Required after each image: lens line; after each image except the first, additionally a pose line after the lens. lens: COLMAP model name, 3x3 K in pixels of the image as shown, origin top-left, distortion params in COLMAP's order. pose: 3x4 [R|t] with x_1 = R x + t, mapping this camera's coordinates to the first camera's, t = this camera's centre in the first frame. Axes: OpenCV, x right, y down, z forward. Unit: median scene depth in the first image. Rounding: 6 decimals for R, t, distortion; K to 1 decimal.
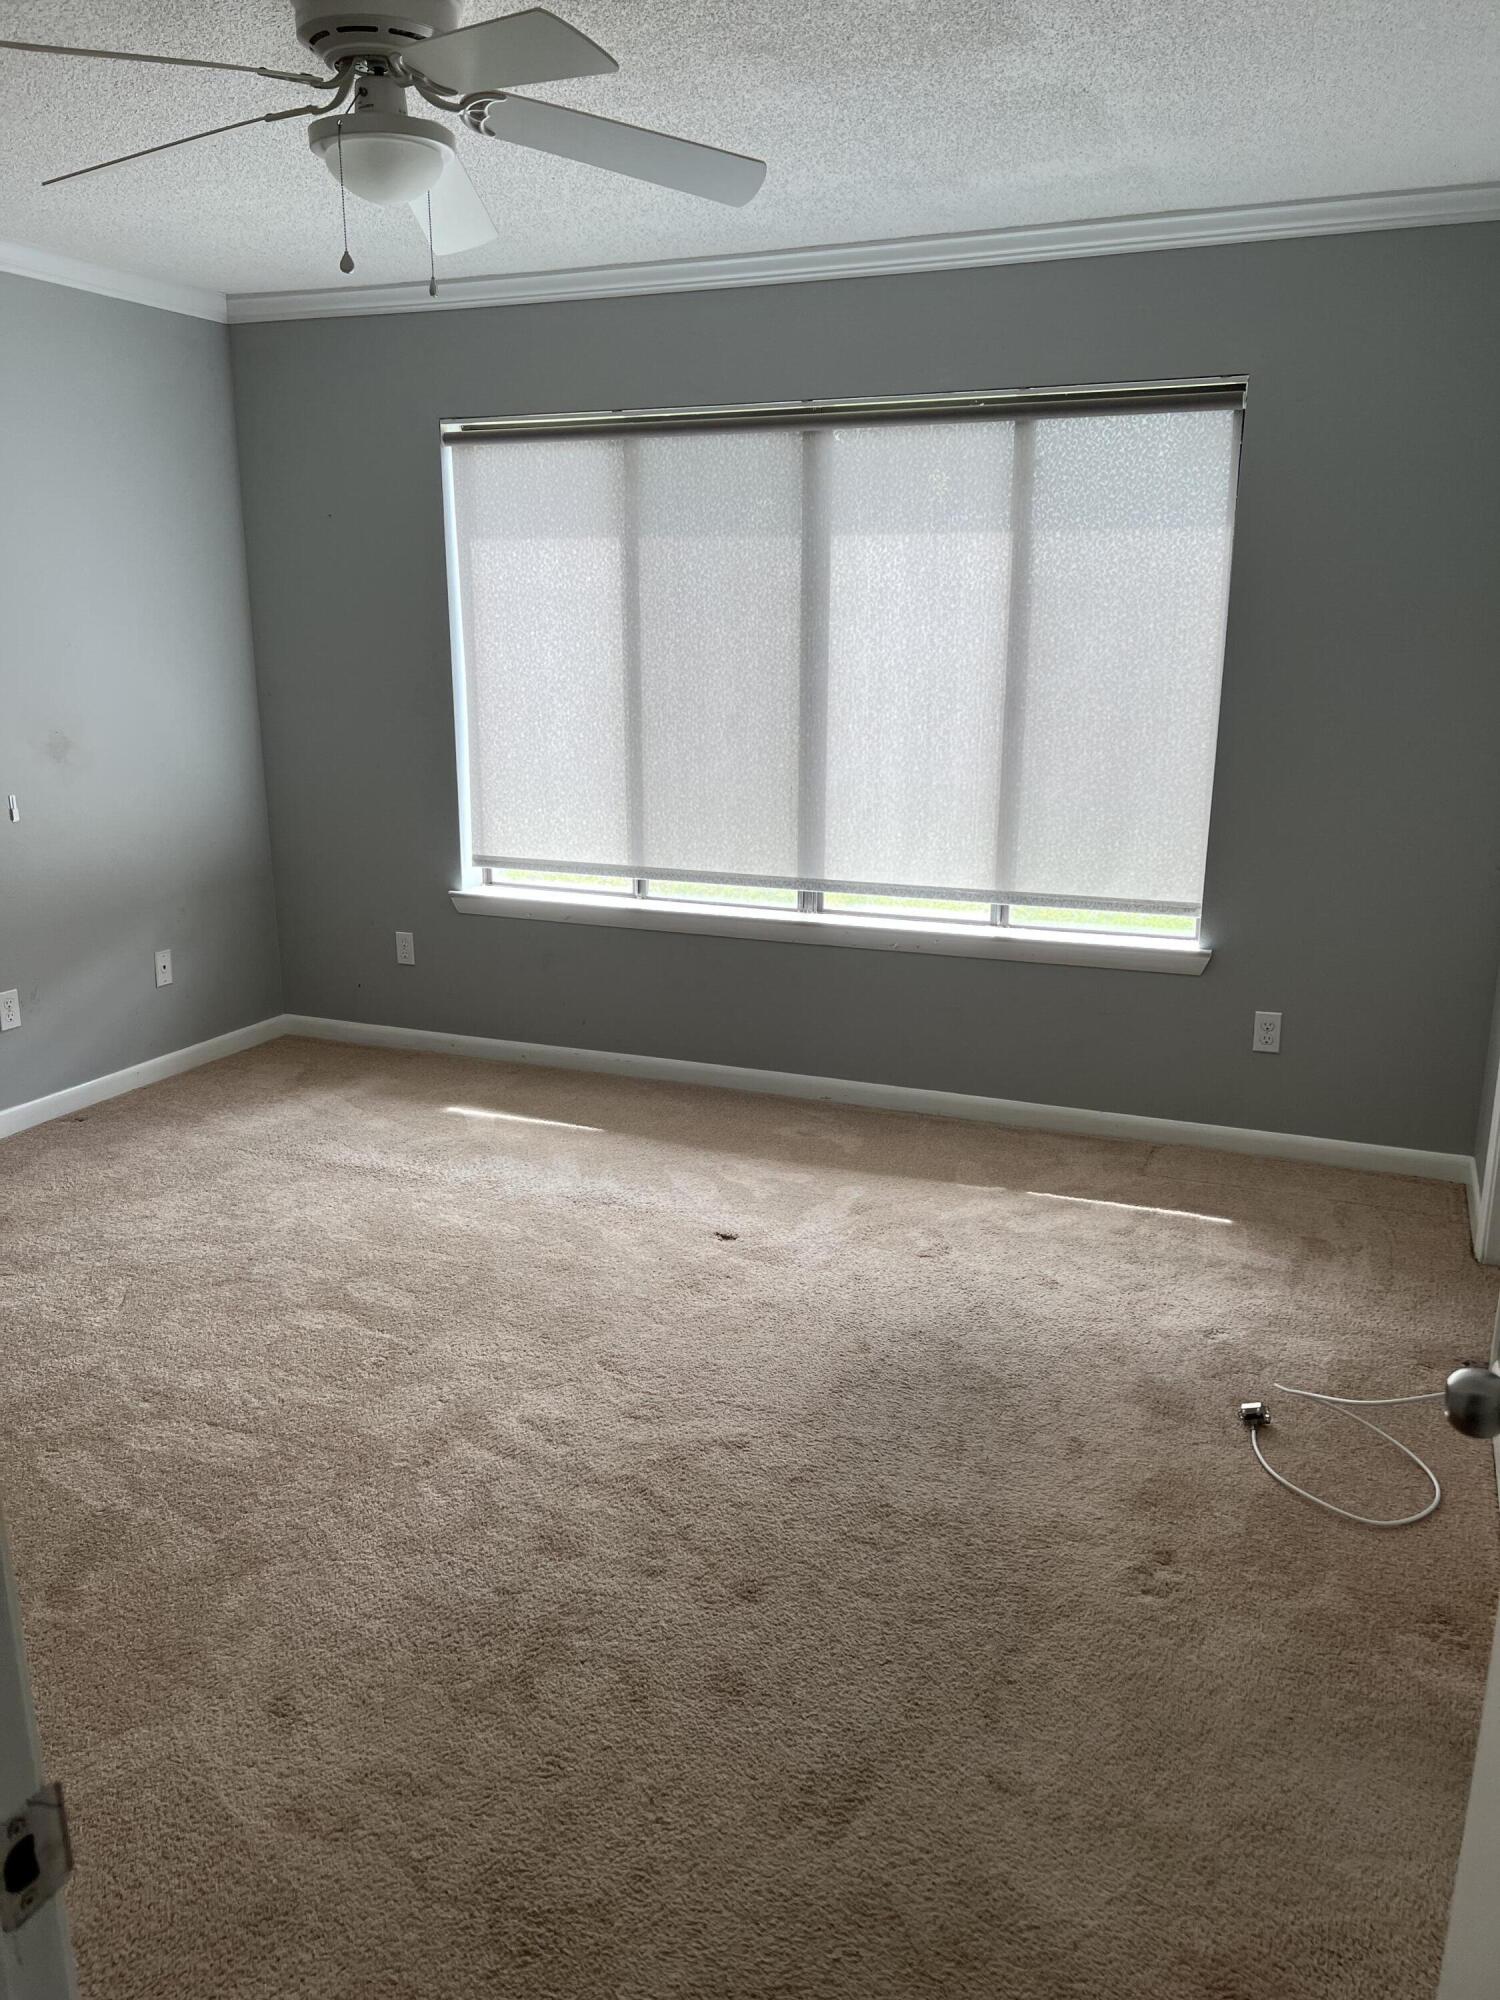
lens RADIAL K [[1510.7, 0, 736.2], [0, 1510.7, 1013.1], [0, 0, 1]] dist [0.046533, -0.050686]
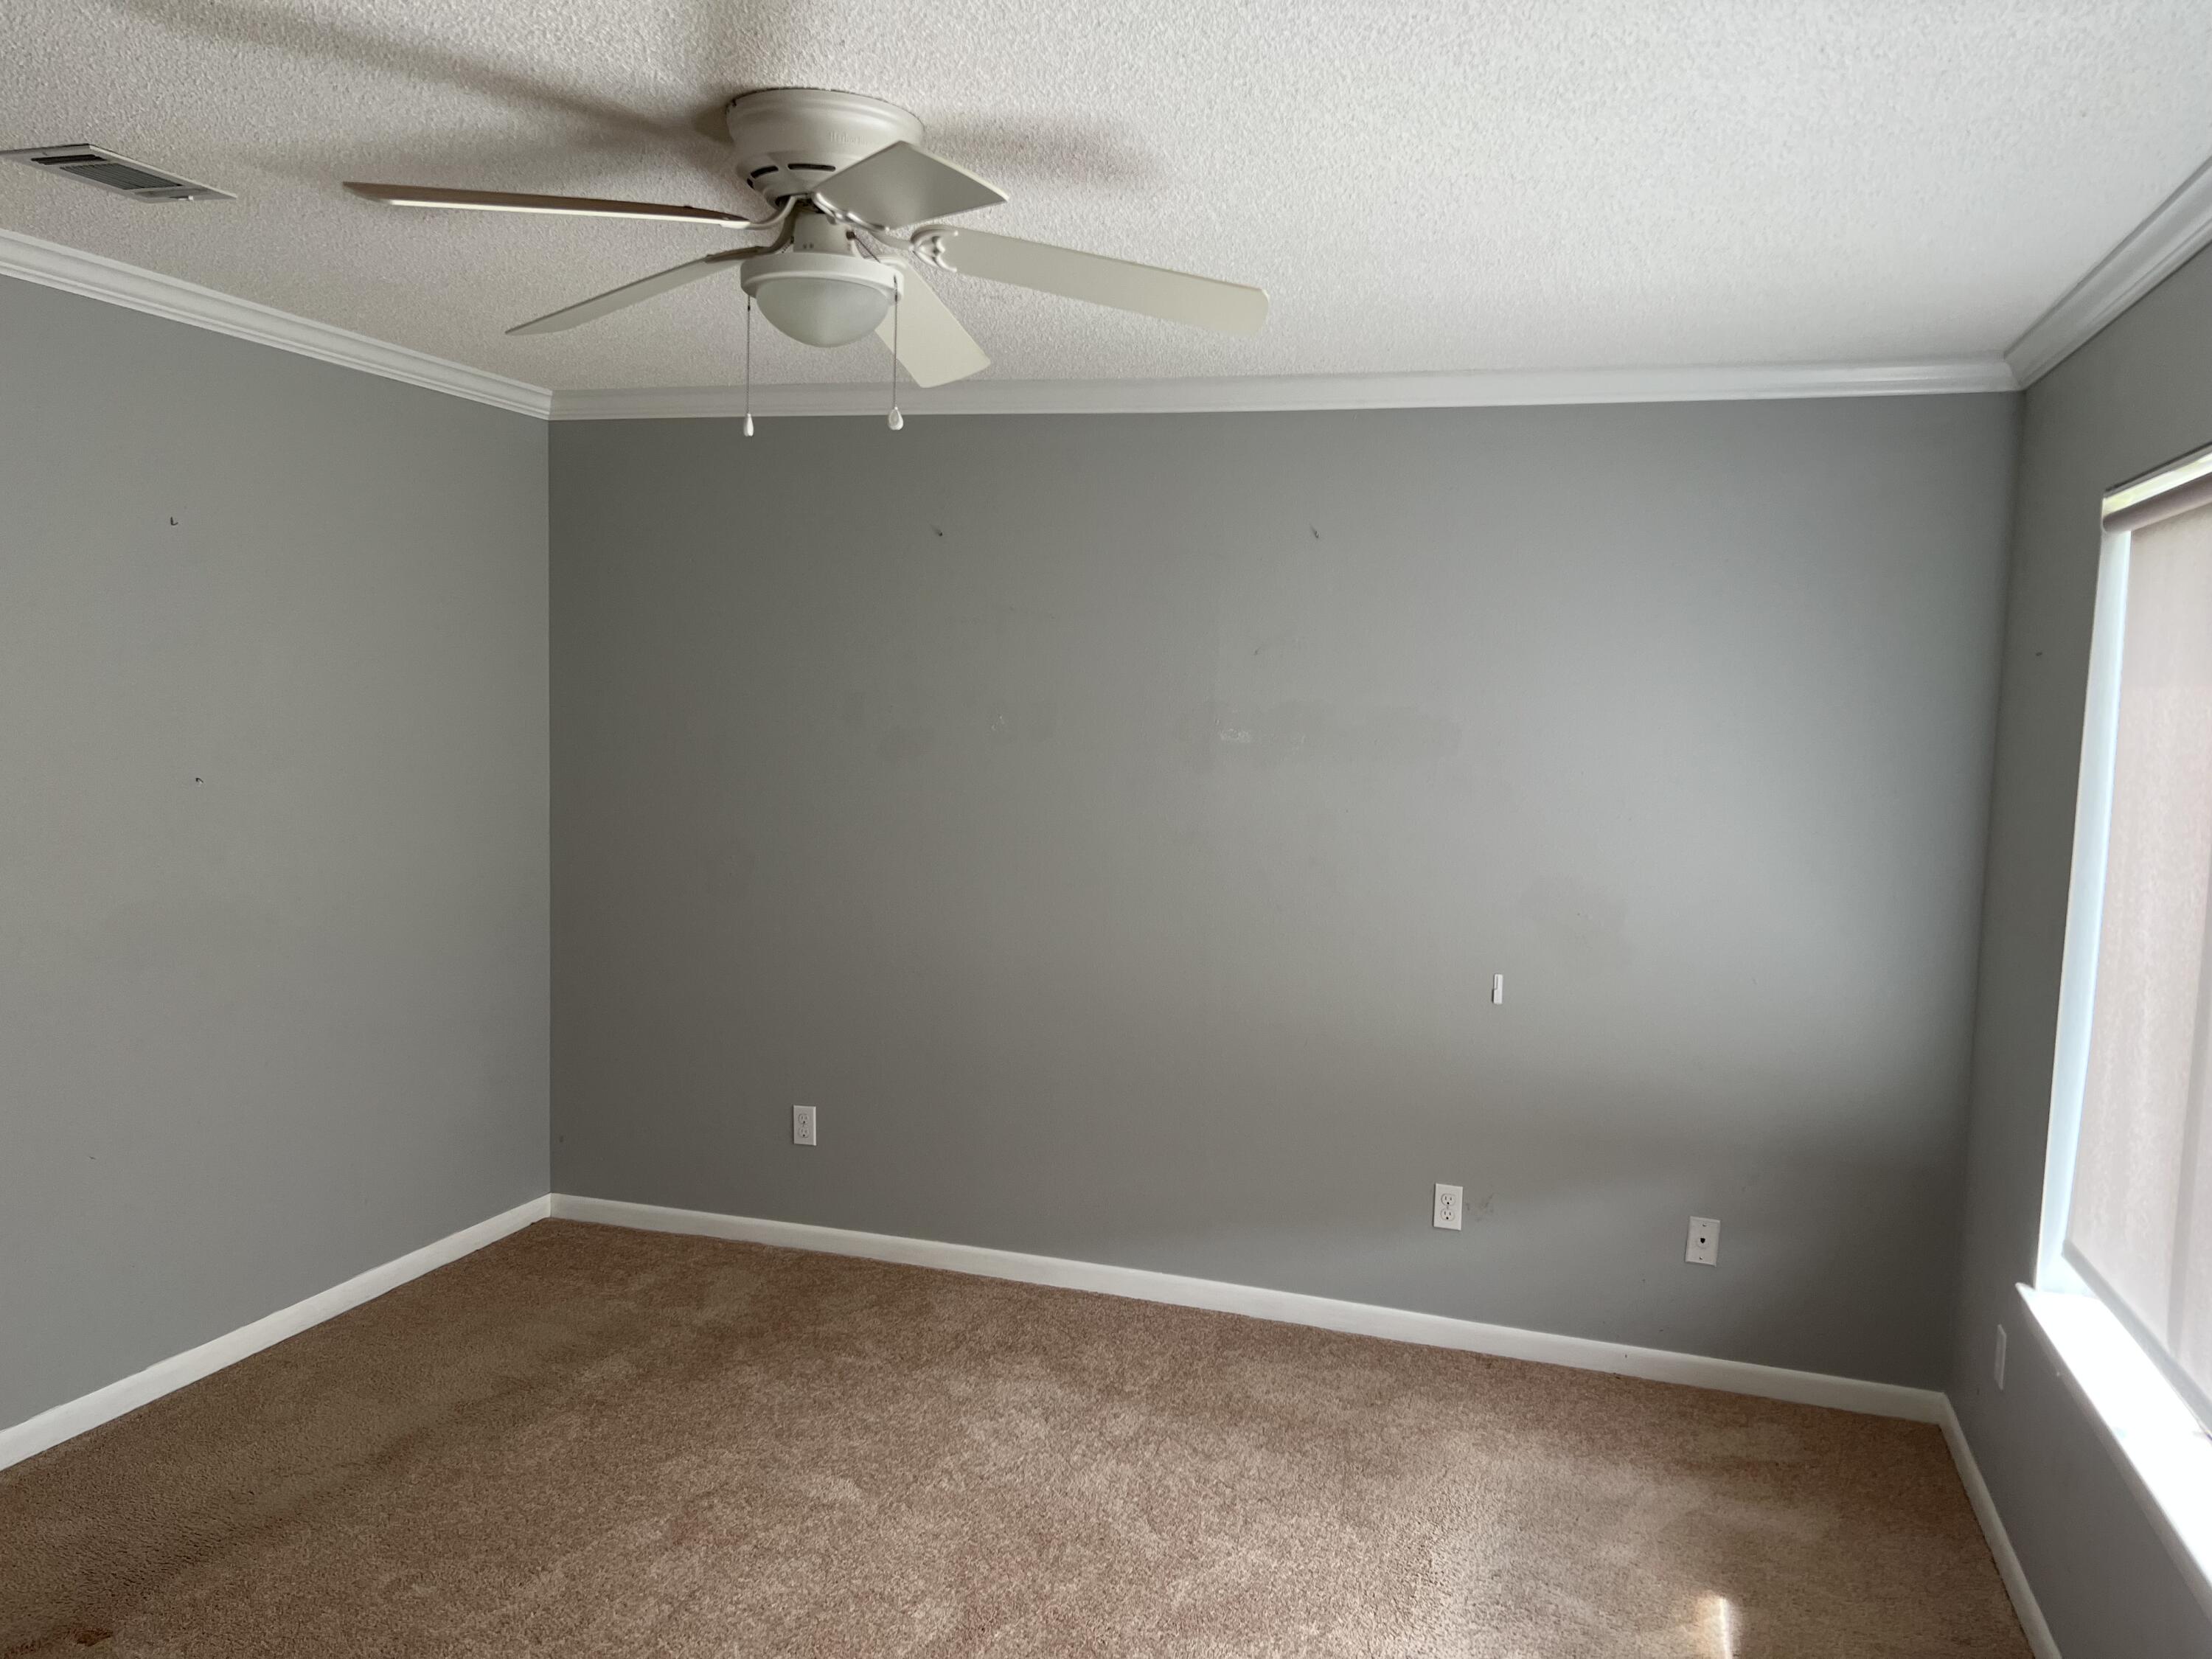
lens RADIAL K [[1670.8, 0, 1099.0], [0, 1670.8, 841.5], [0, 0, 1]] dist [0.046533, -0.050686]
pose [[0.087405, 0.094478, -0.991683, 0.414549], [-0.285418, 0.956133, 0.065935, -0.194948], [0.954409, 0.277281, 0.110537, 0.596141]]
